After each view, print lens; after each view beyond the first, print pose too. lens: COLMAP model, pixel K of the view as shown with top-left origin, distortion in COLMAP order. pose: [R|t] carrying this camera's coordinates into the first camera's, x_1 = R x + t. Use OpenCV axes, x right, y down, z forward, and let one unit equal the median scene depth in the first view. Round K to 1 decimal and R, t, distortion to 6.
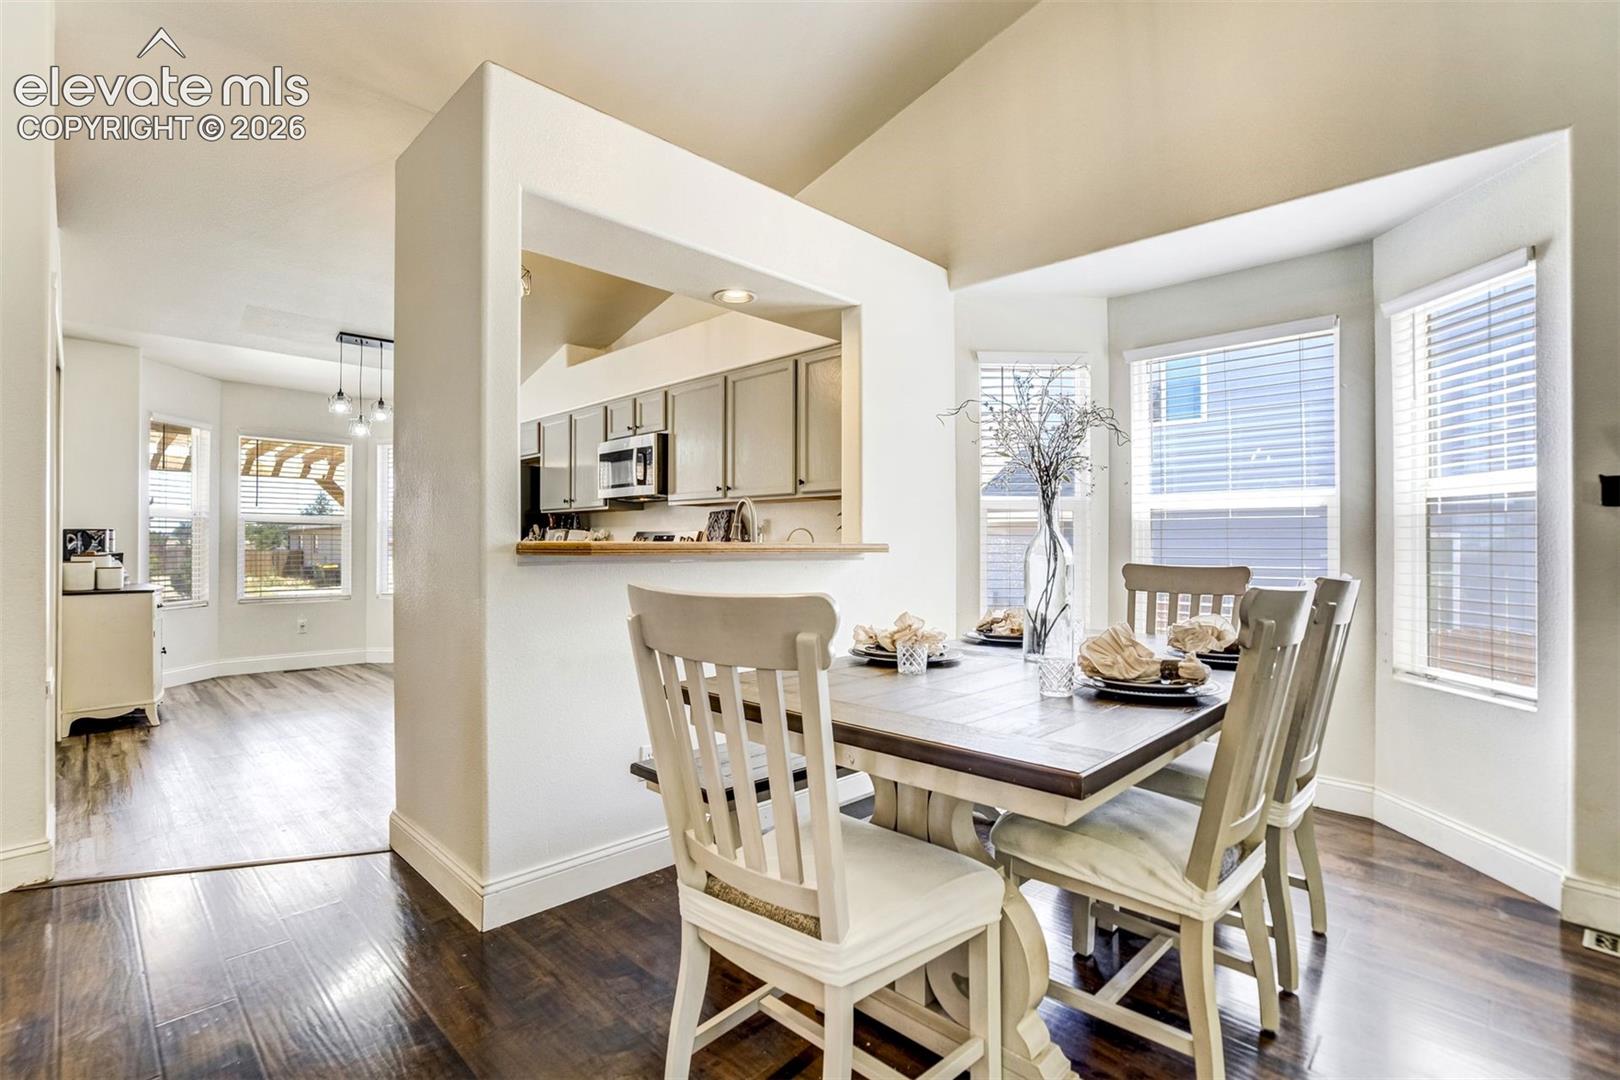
lens RADIAL K [[763.2, 0, 776.6], [0, 763.2, 540.4], [0, 0, 1]] dist [0.000857, 0.000151]
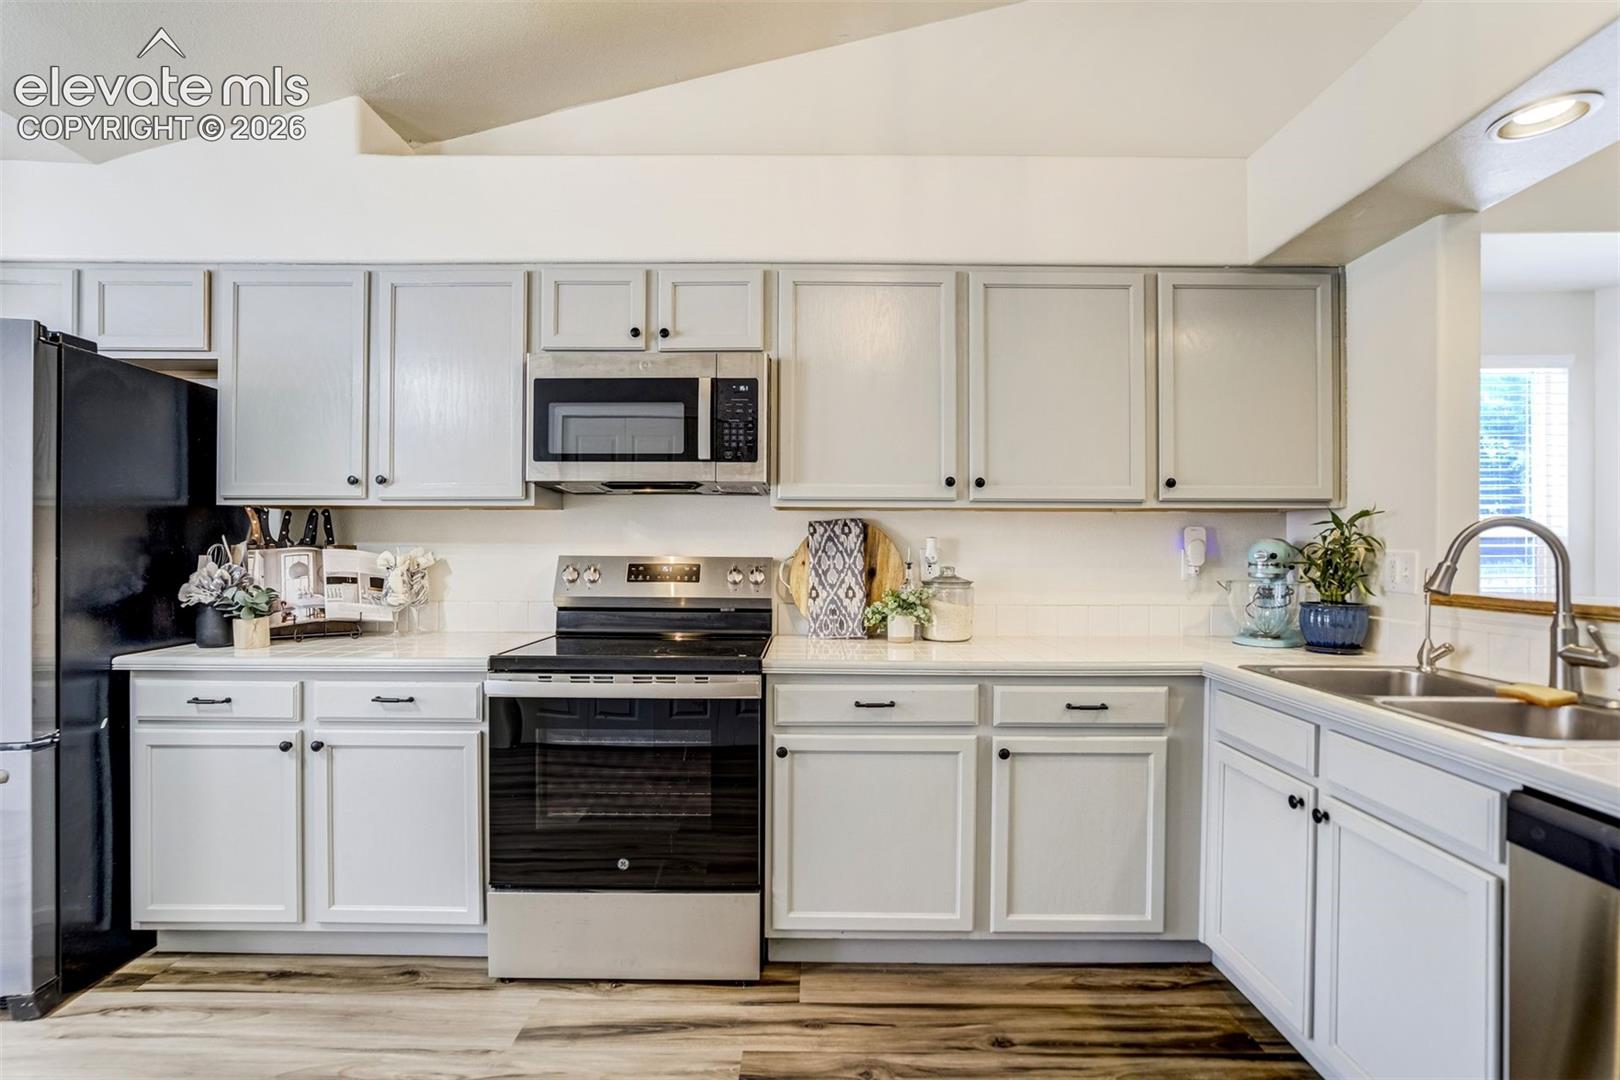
lens RADIAL K [[770.2, 0, 830.3], [0, 770.2, 548.9], [0, 0, 1]] dist [-0.034178, 0.013975]
pose [[0.690503, -0.004352, 0.723317, -0.402879], [-0.004651, 0.999935, 0.010456, -0.020976], [-0.723315, -0.010584, 0.690437, 0.547092]]
